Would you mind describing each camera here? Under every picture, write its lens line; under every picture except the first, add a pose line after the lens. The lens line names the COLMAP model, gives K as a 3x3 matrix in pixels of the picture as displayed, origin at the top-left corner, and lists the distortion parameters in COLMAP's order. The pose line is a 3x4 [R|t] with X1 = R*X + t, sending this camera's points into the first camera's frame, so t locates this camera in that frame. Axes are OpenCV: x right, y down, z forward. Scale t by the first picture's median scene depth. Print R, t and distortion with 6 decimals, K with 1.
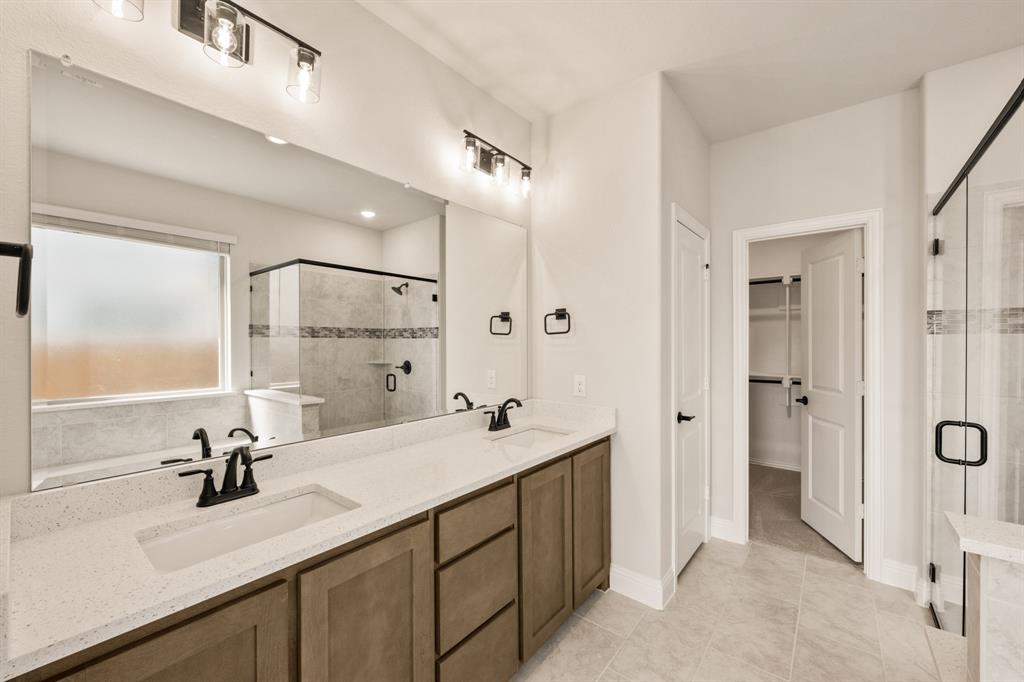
lens RADIAL K [[412.4, 0, 520.7], [0, 412.4, 343.0], [0, 0, 1]] dist [-0.001525, 0.000072]
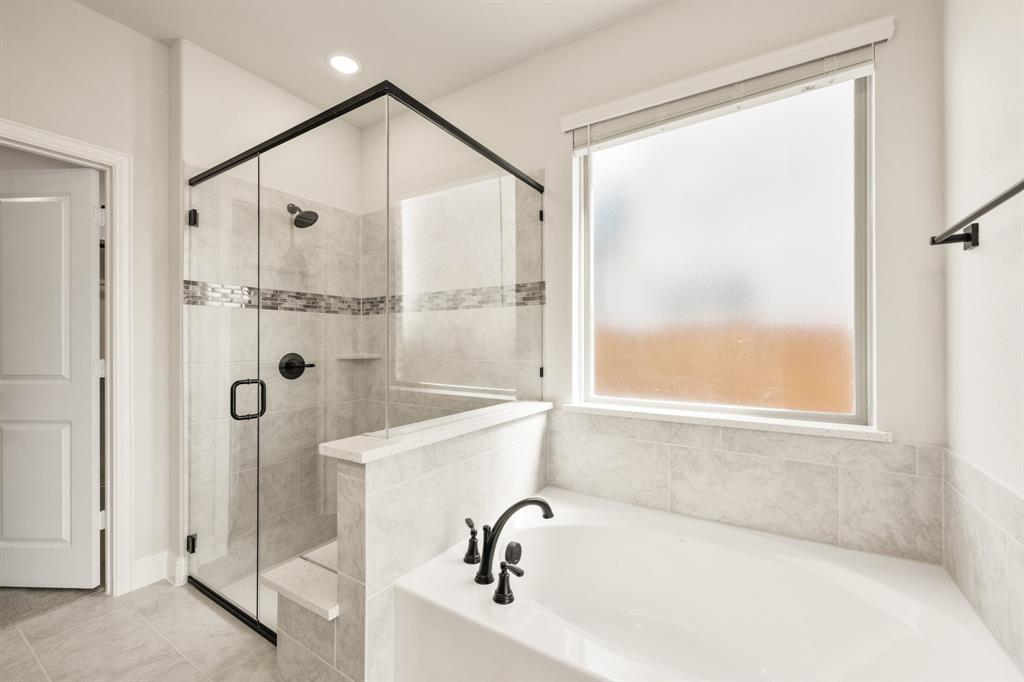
lens RADIAL K [[412.4, 0, 507.2], [0, 412.4, 341.7], [0, 0, 1]] dist [-0.001525, 0.000072]
pose [[-0.106161, 0.000838, 0.994349, -0.069075], [0.009755, 0.999952, 0.000198, 0.074370], [-0.994301, 0.009721, -0.106165, 0.334297]]
